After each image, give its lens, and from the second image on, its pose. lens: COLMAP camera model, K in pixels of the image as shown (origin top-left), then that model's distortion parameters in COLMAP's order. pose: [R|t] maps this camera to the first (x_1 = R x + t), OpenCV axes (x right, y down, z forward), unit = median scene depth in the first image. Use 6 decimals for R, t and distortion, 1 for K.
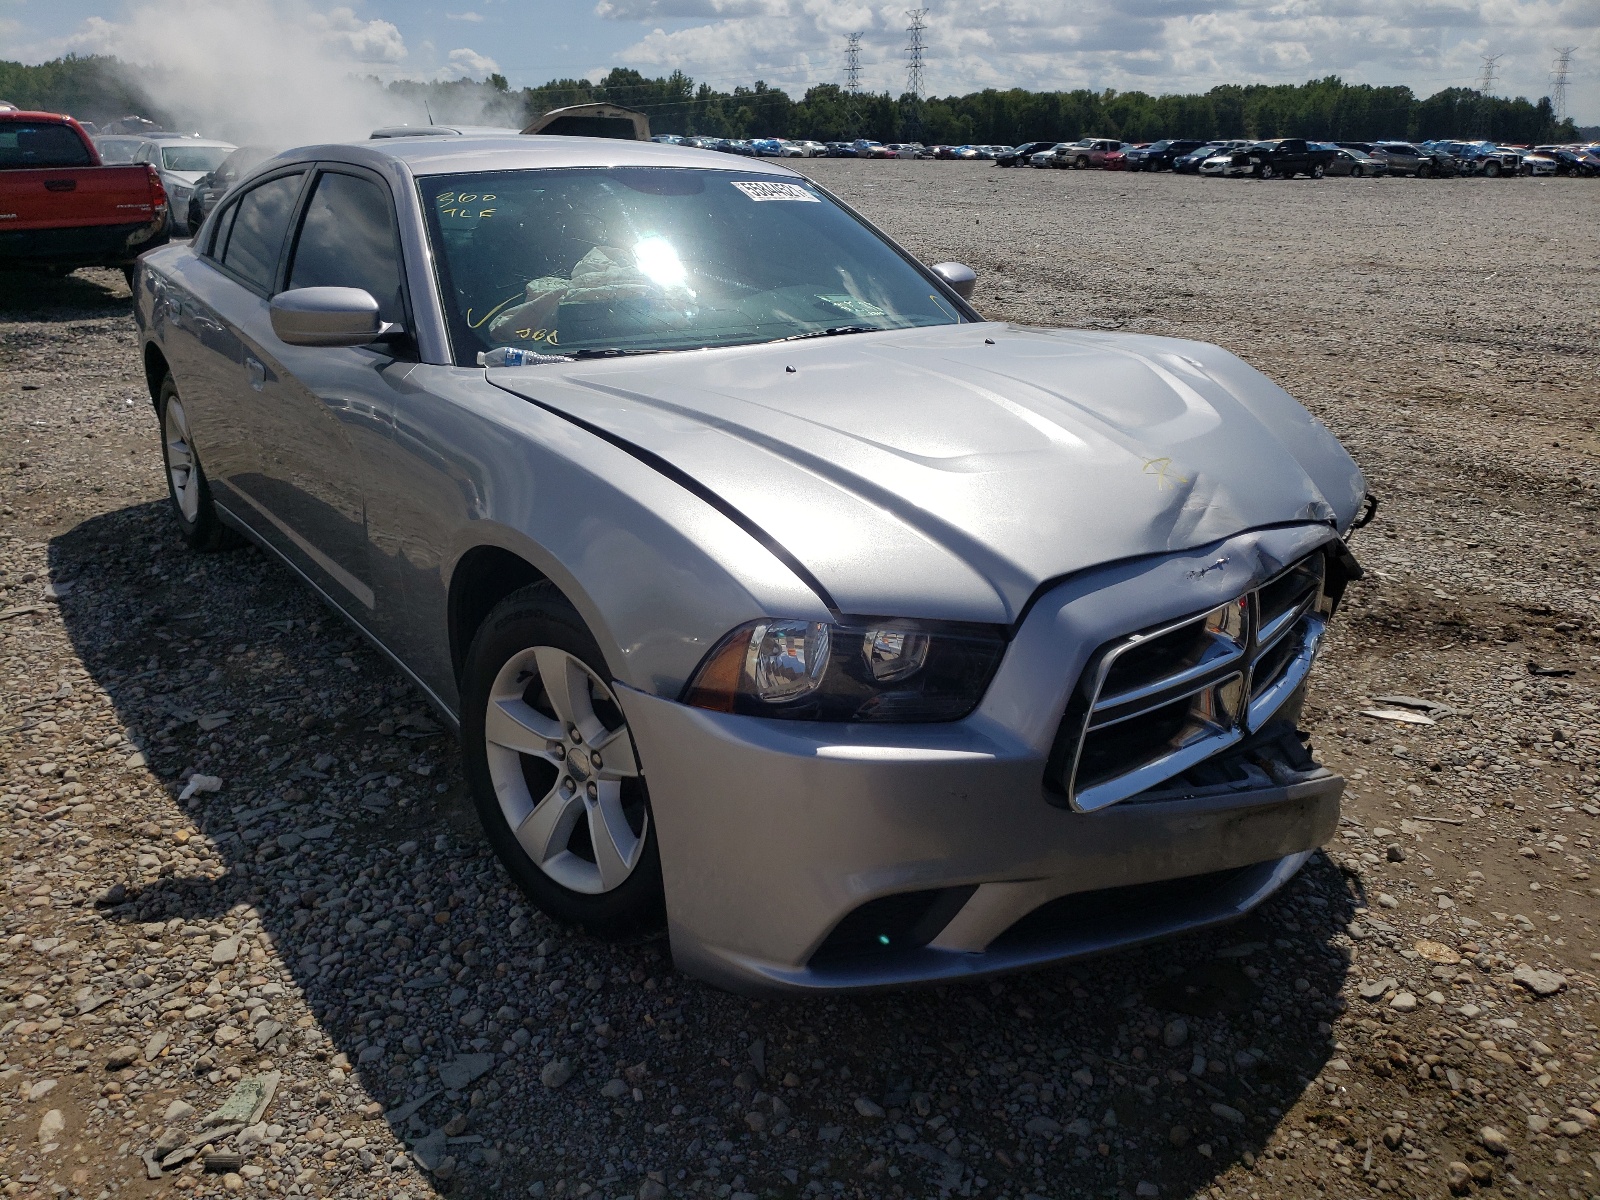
lens RADIAL K [[1288.1, 0, 800.0], [0, 1288.1, 600.0], [0, 0, 1]] dist [0.007064, -0.000097]
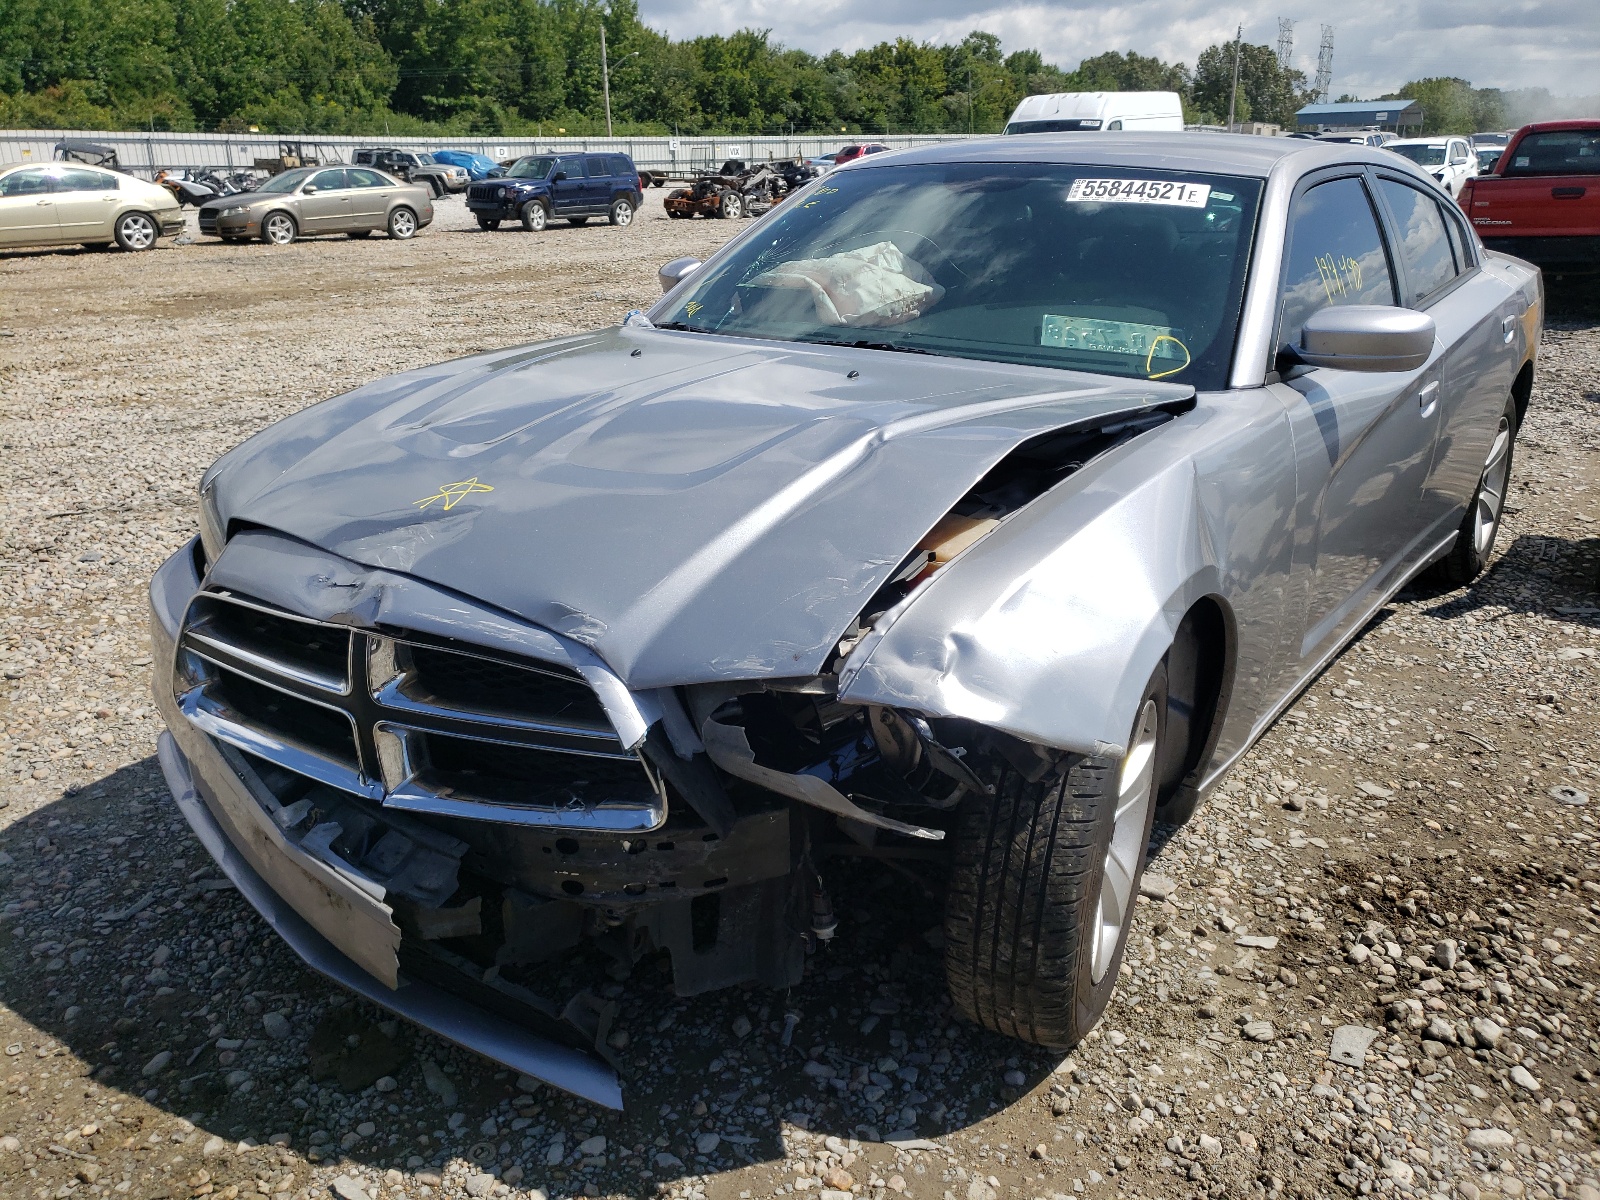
lens RADIAL K [[1289.4, 0, 782.6], [0, 1289.4, 577.8], [0, 0, 1]] dist [0.016672, 0.005186]
pose [[0.243879, 0.283768, -0.927361, 1.207440], [-0.308079, 0.929371, 0.203364, -0.303834], [0.919571, 0.236105, 0.314077, 0.965793]]
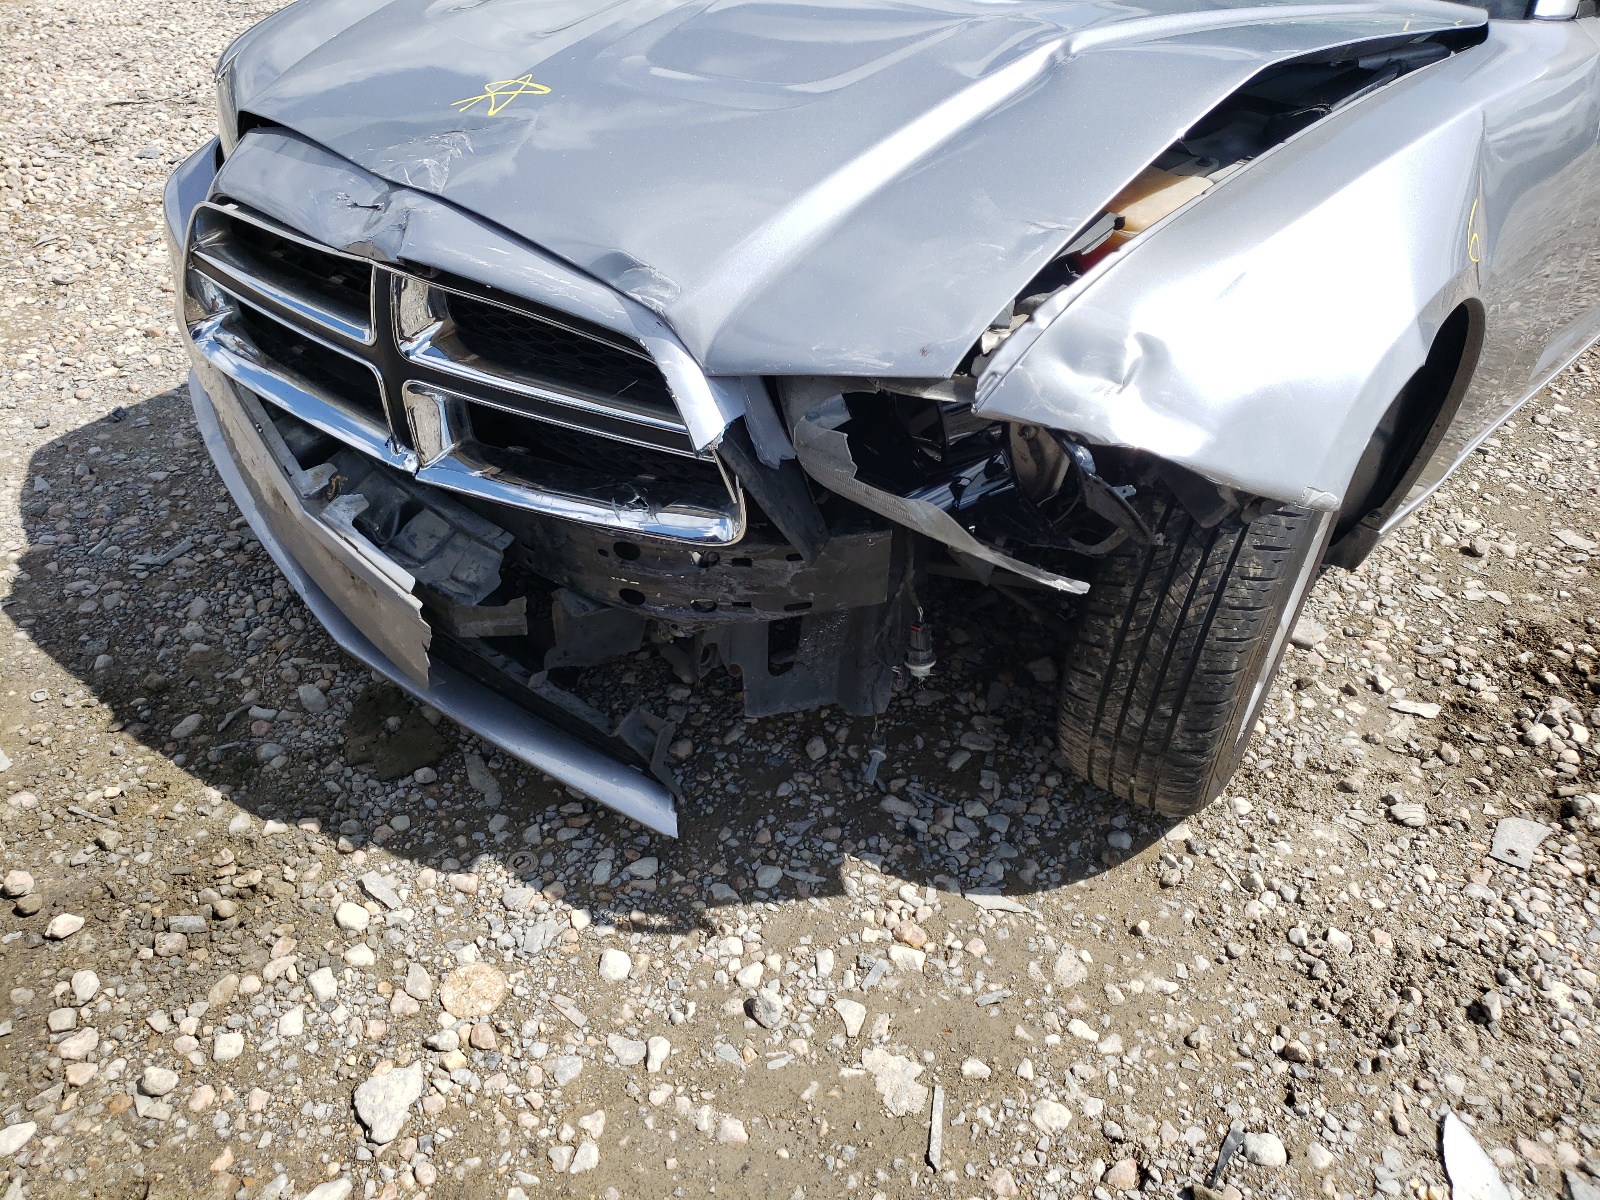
lens RADIAL K [[1289.4, 0, 782.6], [0, 1289.4, 577.8], [0, 0, 1]] dist [0.016672, 0.005186]
pose [[0.143904, 0.533901, -0.833212, 1.051046], [-0.354630, 0.813876, 0.460263, -0.269296], [0.923866, 0.229249, 0.306457, 1.008926]]
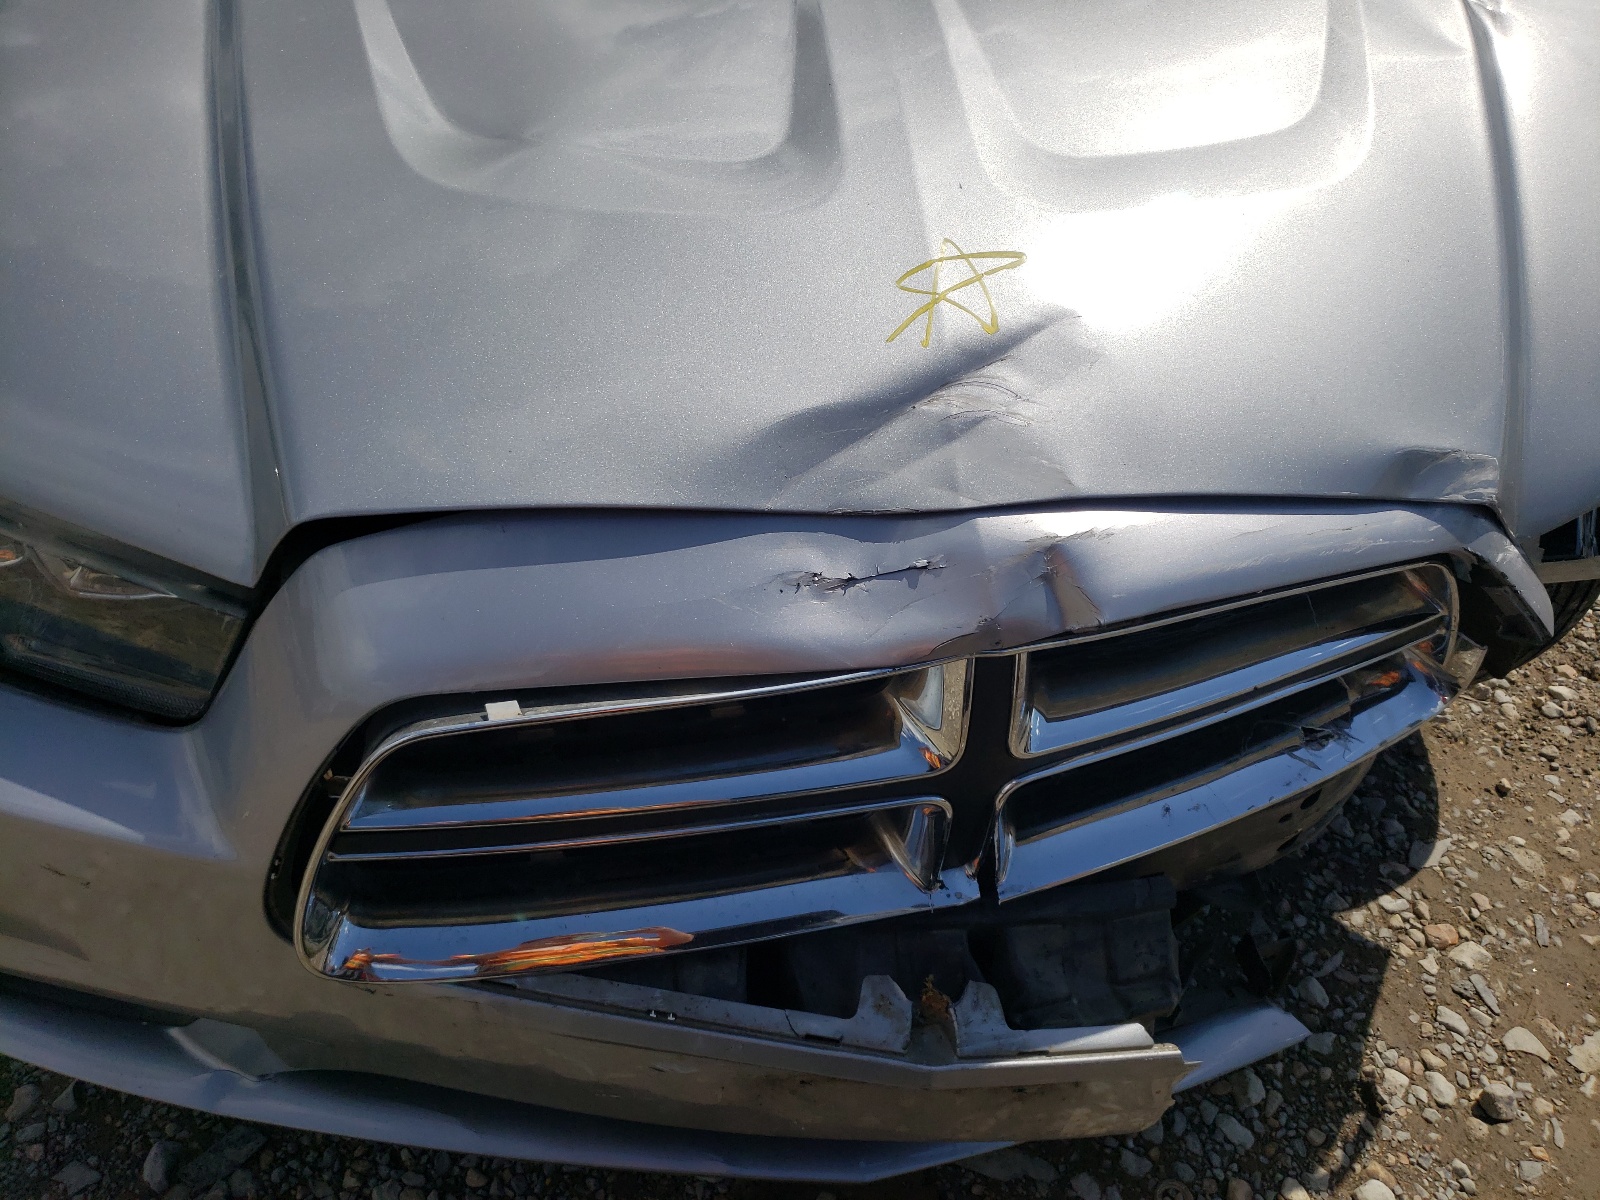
lens RADIAL K [[1288.1, 0, 800.0], [0, 1288.1, 600.0], [0, 0, 1]] dist [0.007064, -0.000097]
pose [[0.858405, 0.353411, -0.371809, 0.435147], [-0.194801, 0.895098, 0.401064, -0.170052], [0.474546, -0.271847, 0.837201, 0.625173]]
